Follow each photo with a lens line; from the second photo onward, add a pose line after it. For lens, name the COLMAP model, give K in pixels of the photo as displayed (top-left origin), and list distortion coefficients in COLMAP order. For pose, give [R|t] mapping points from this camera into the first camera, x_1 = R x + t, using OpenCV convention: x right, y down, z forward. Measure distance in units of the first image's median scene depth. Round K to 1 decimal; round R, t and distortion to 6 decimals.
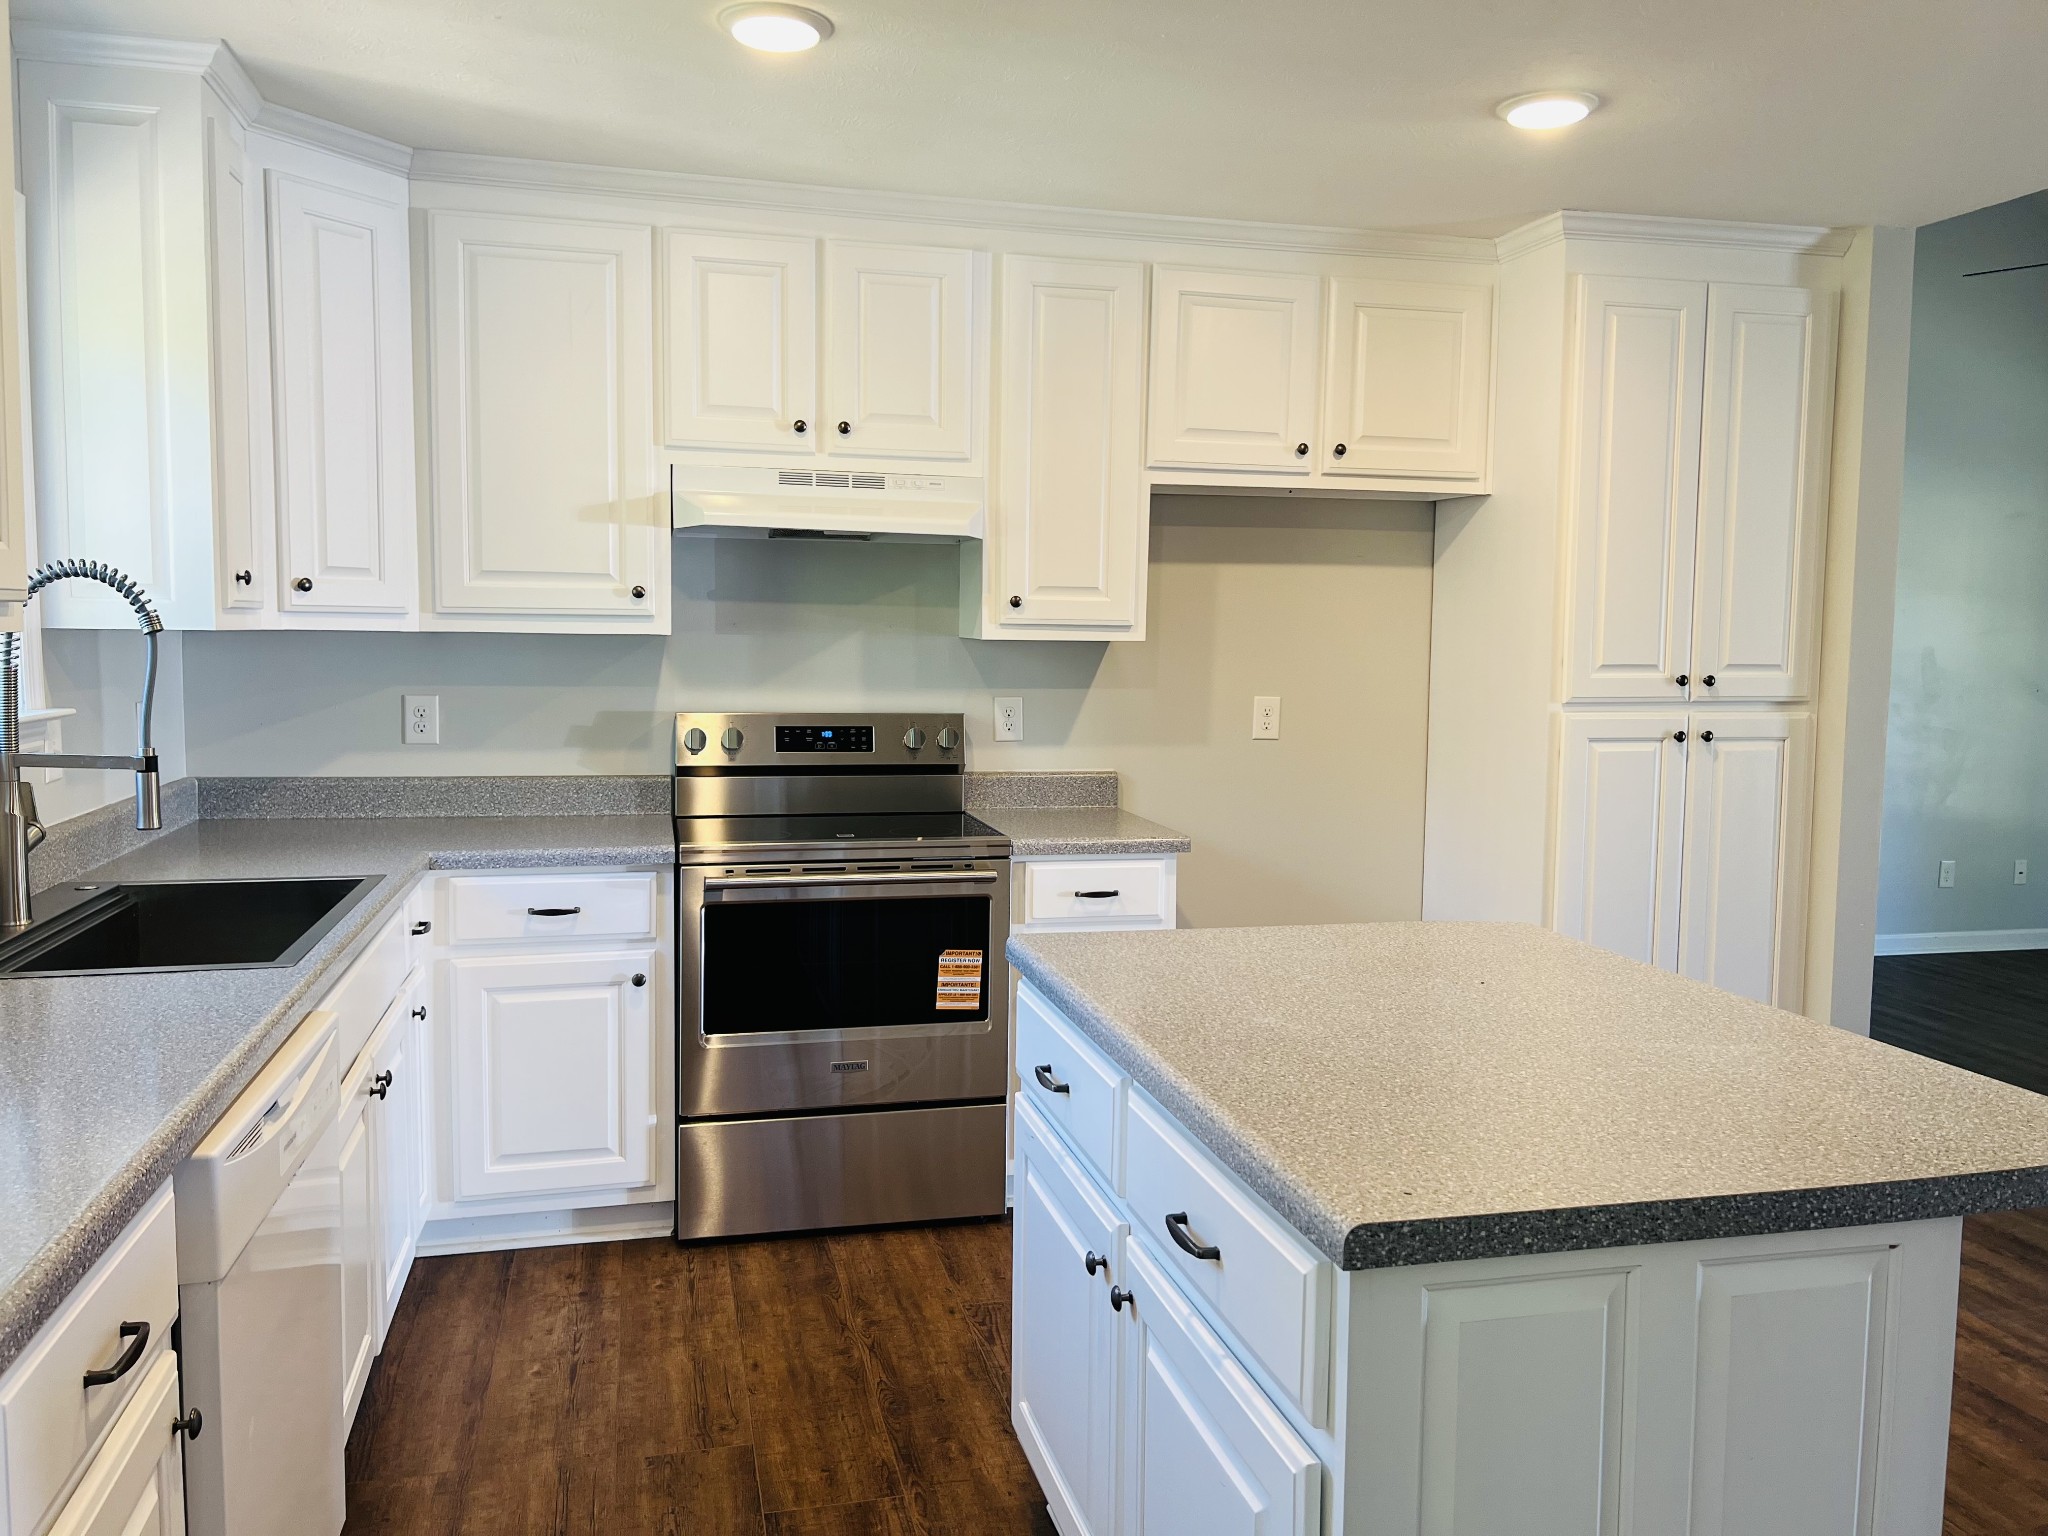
lens RADIAL K [[1529.2, 0, 1017.9], [0, 1529.2, 756.7], [0, 0, 1]] dist [0.067613, -0.080030]
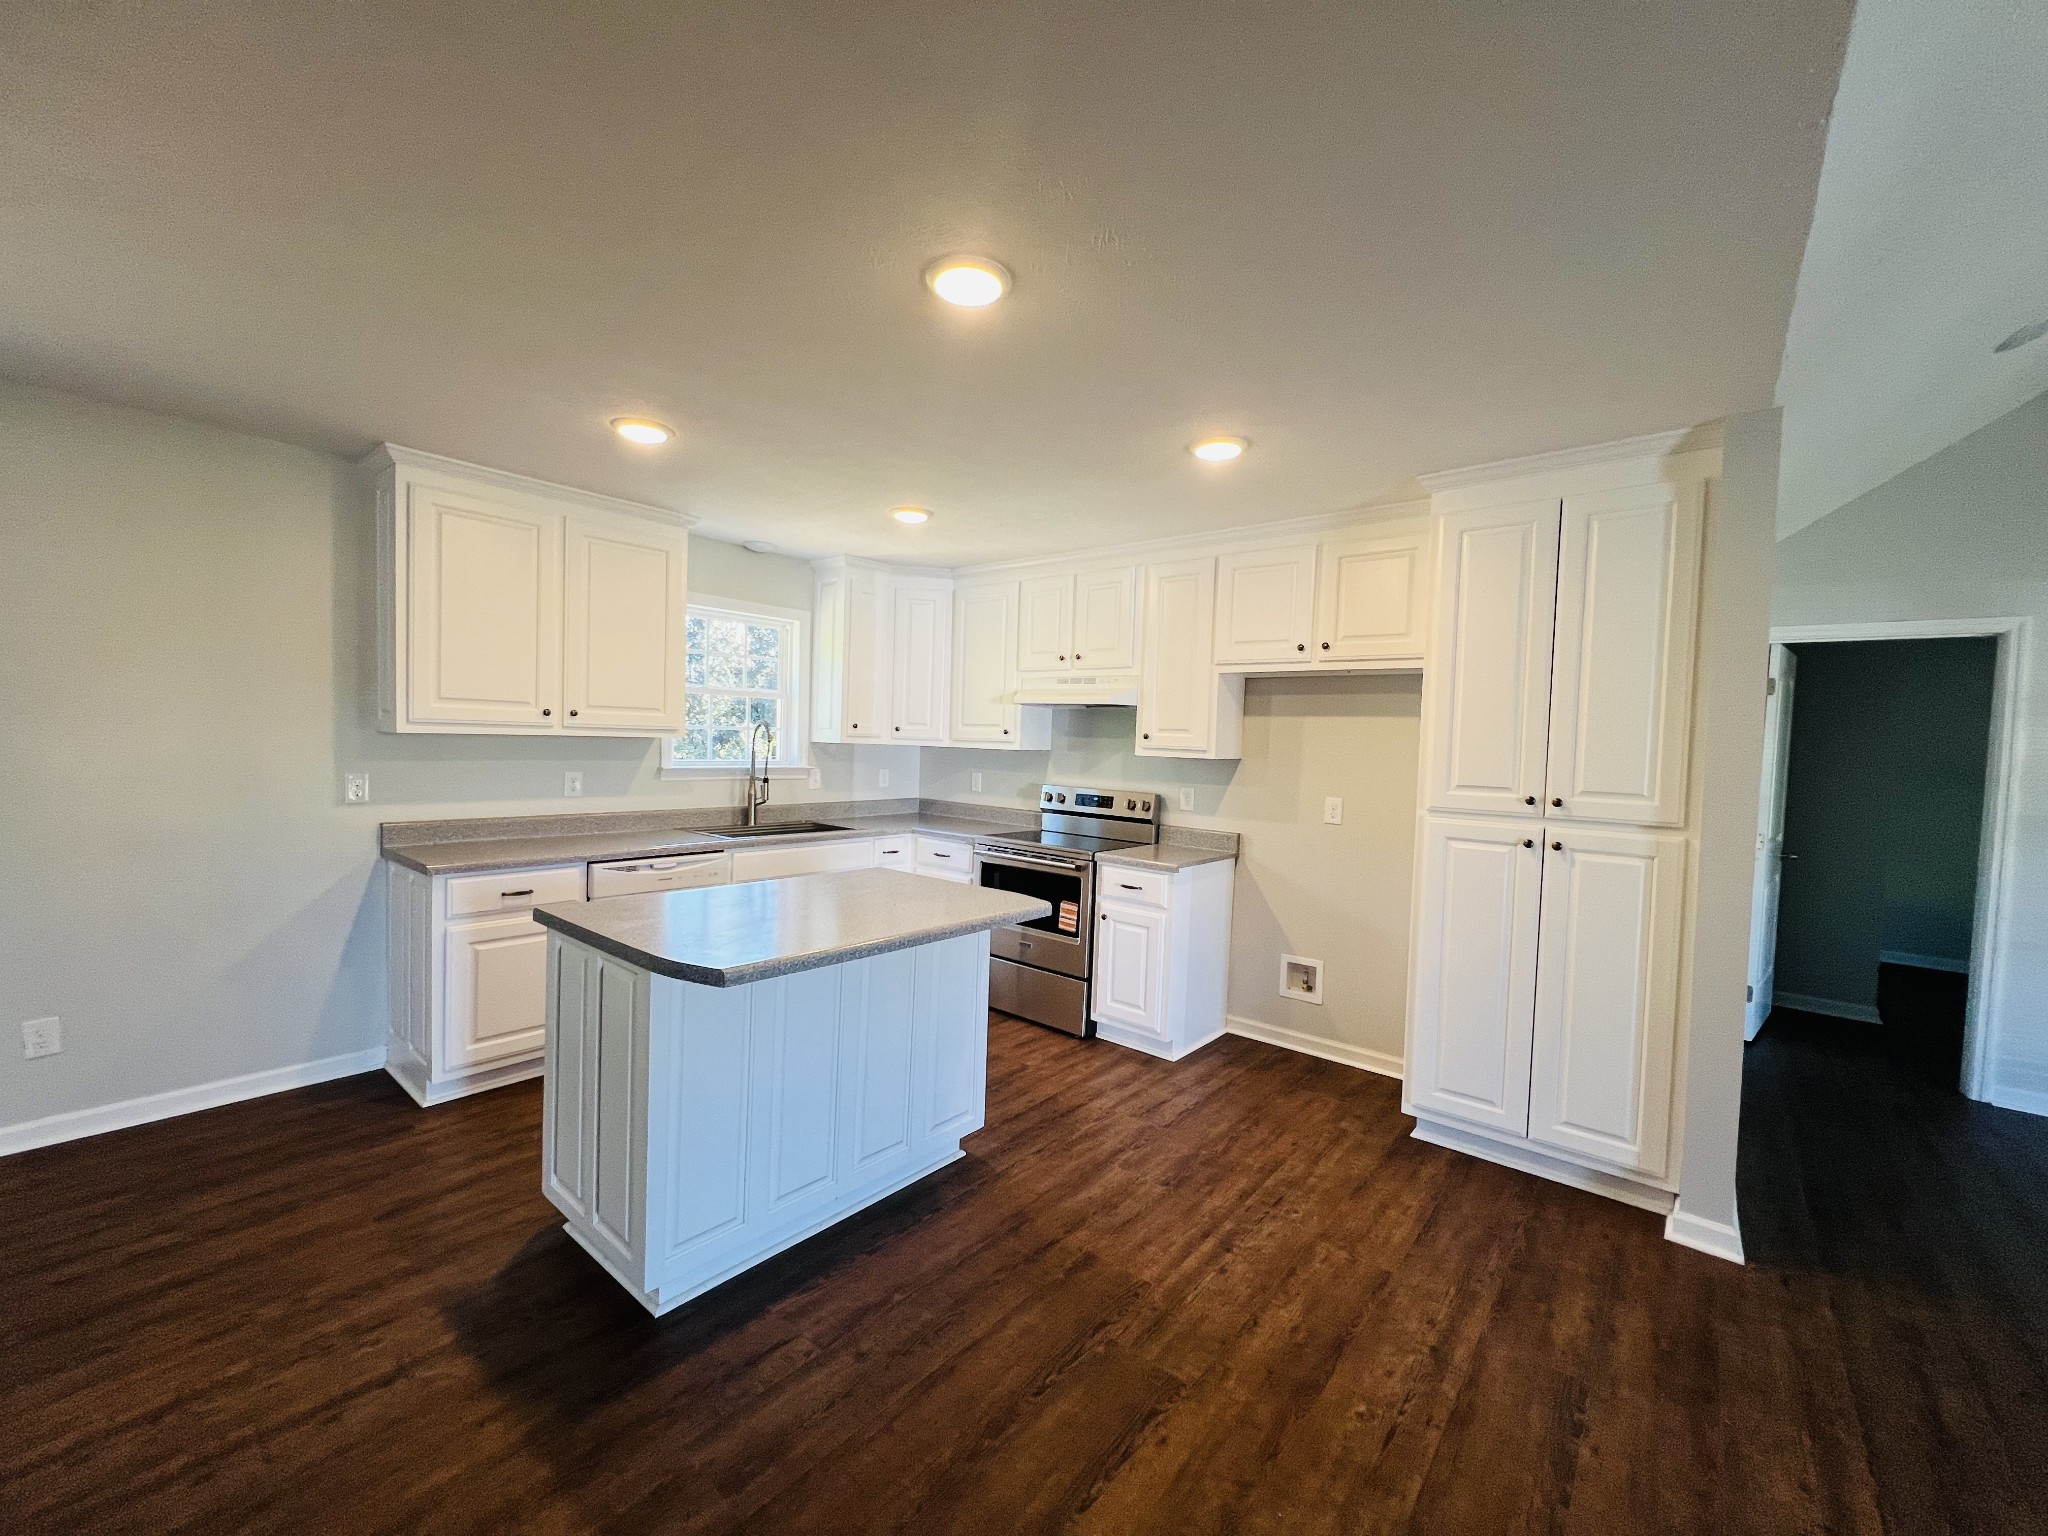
lens RADIAL K [[813.6, 0, 1020.7], [0, 813.6, 771.4], [0, 0, 1]] dist [0.001435, -0.000423]
pose [[0.593723, 0.038544, -0.803746, 0.724356], [-0.095943, 0.995118, -0.023152, -0.016751], [0.798929, 0.090860, 0.594522, 0.245256]]
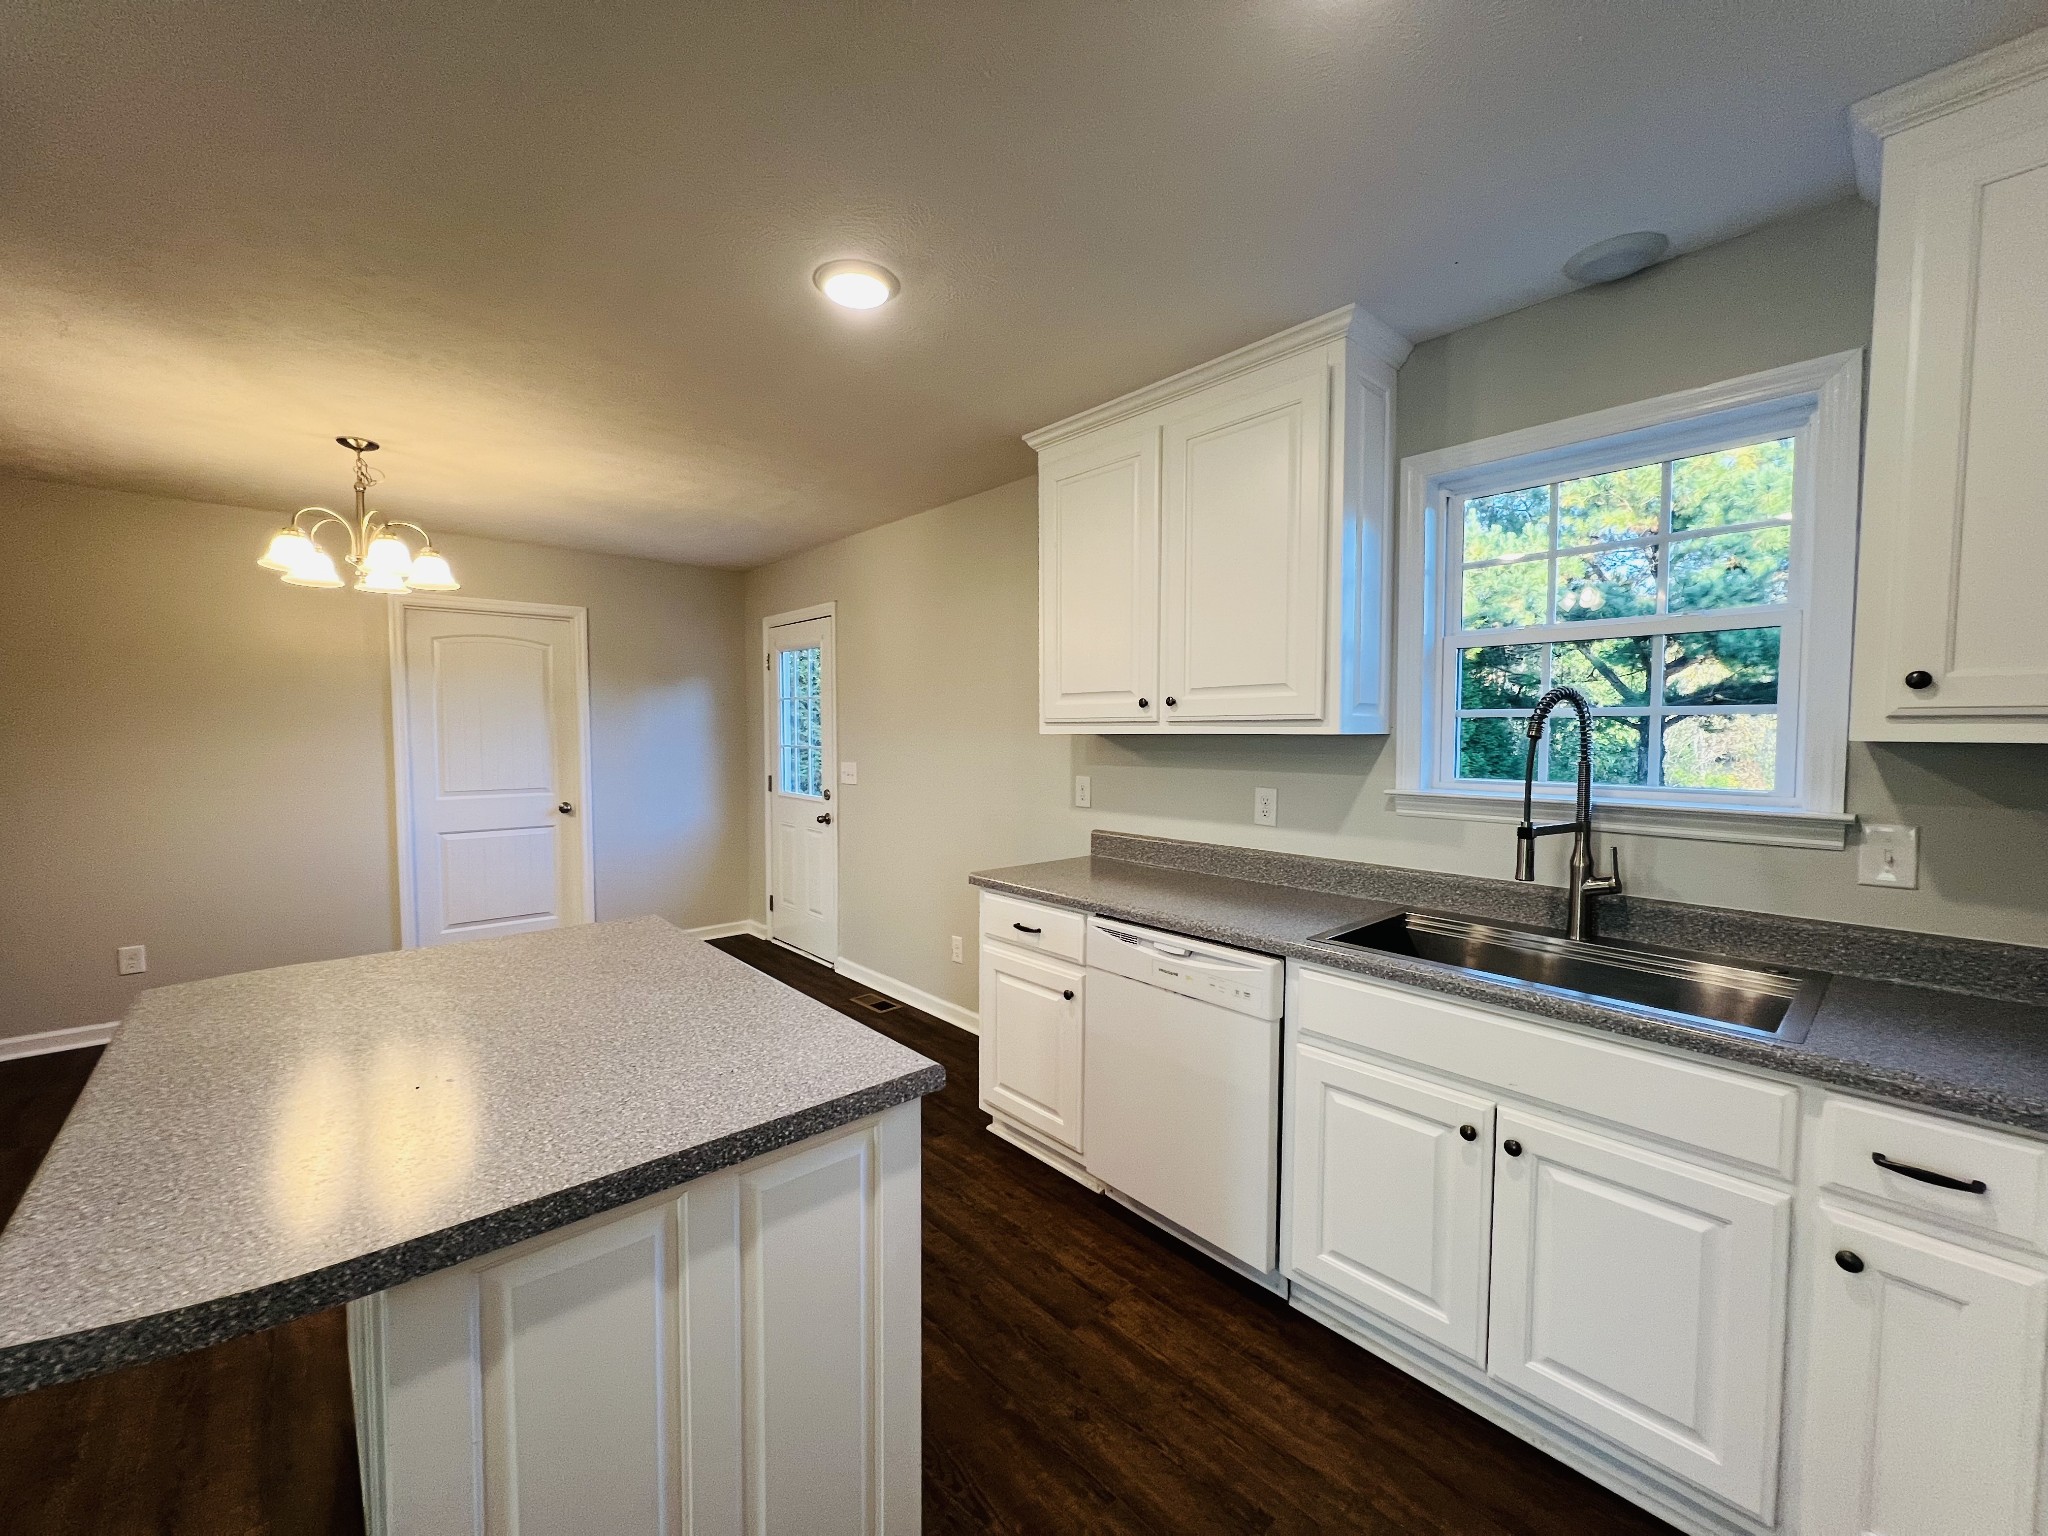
lens RADIAL K [[819.1, 0, 1020.8], [0, 819.1, 770.9], [0, 0, 1]] dist [0.000811, 0.000113]
pose [[-0.883606, 0.010986, -0.468102, 0.110111], [-0.051892, 0.991269, 0.121218, -0.071027], [0.465347, 0.131400, -0.875321, 0.878944]]
